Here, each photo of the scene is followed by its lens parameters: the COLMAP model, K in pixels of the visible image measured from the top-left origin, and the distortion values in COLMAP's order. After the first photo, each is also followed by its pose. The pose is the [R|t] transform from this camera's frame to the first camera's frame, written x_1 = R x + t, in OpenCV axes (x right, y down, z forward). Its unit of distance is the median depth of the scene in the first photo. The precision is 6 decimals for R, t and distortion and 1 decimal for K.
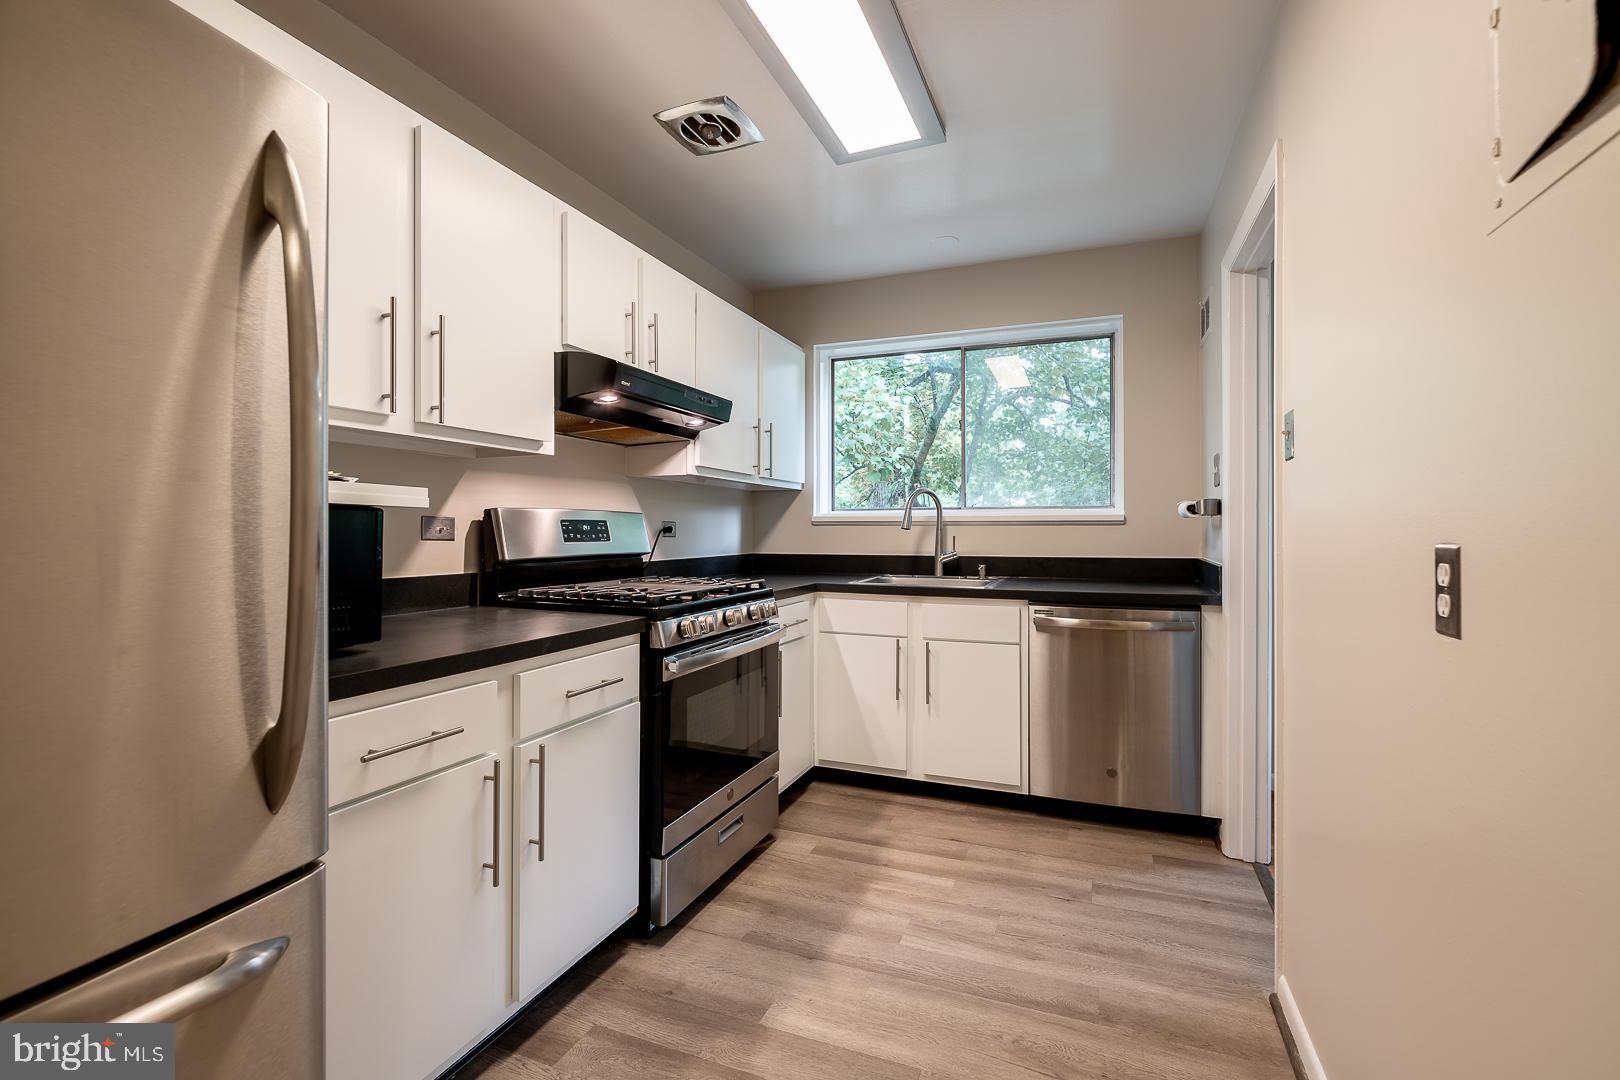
lens RADIAL K [[771.2, 0, 774.5], [0, 771.2, 523.3], [0, 0, 1]] dist [-0.017780, 0.000152]
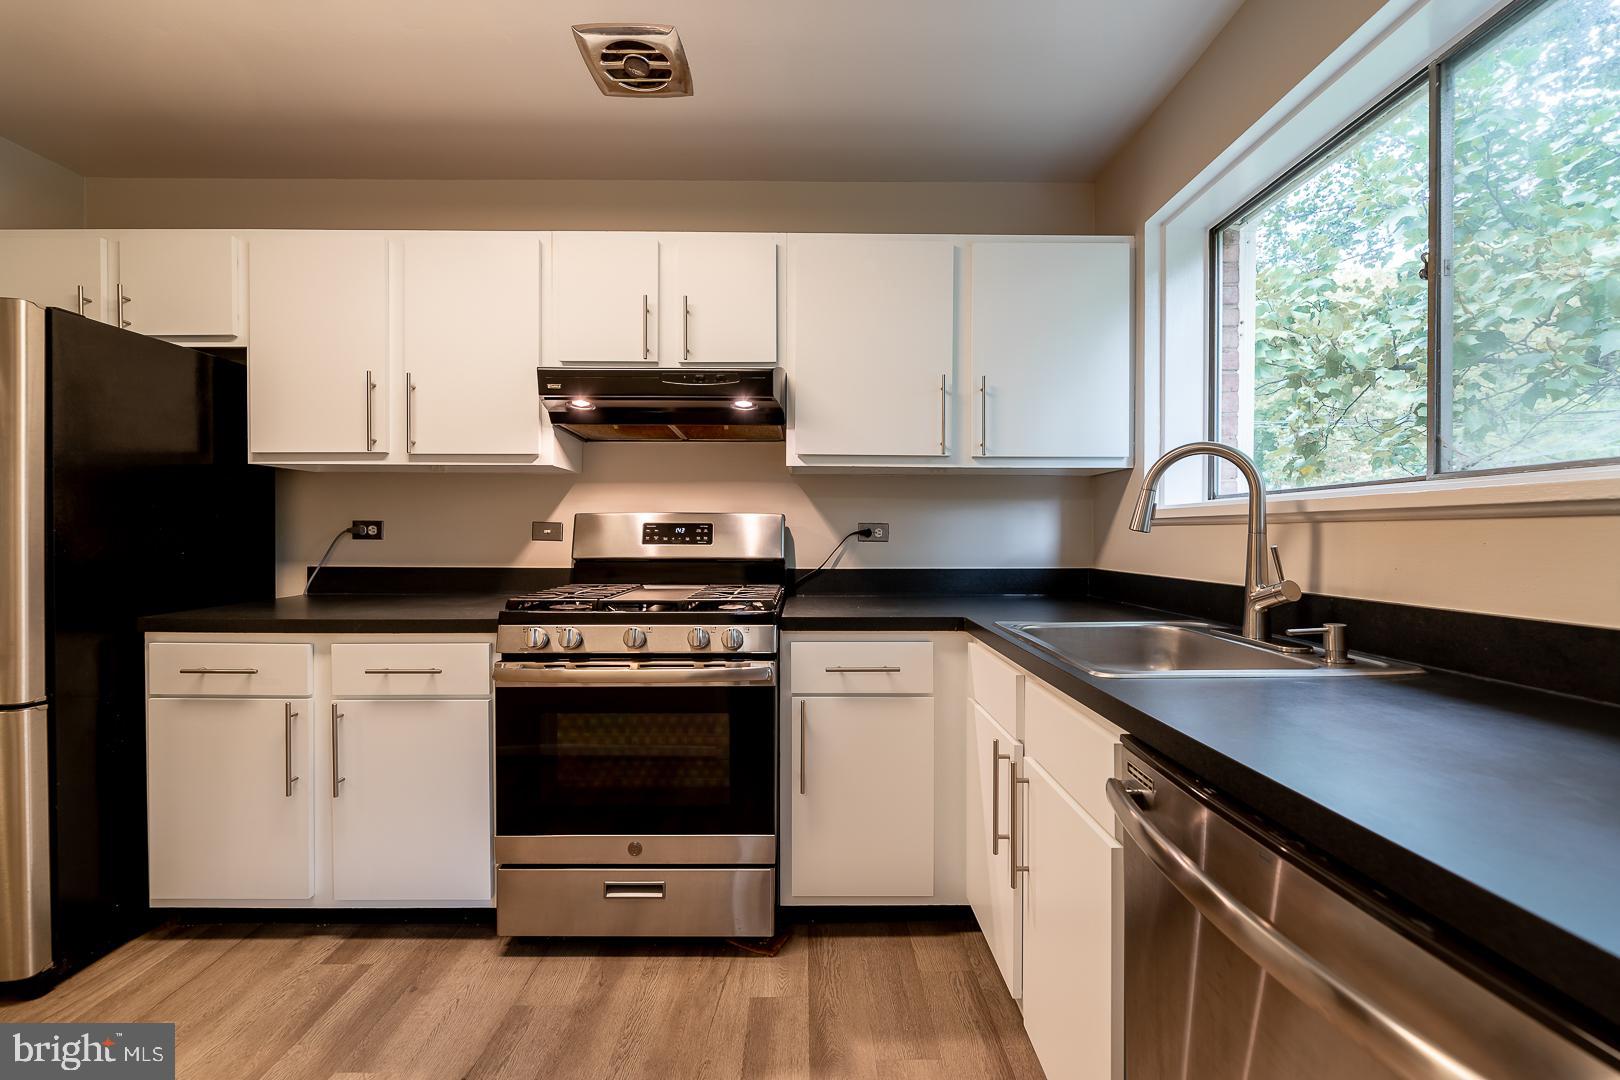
lens RADIAL K [[655.6, 0, 813.0], [0, 655.6, 535.0], [0, 0, 1]] dist [-0.004581, 0.000092]
pose [[0.377396, 0.001974, -0.926050, 0.623888], [0.006809, 0.999965, 0.004906, 0.008883], [0.926027, -0.008157, 0.377369, 0.847613]]
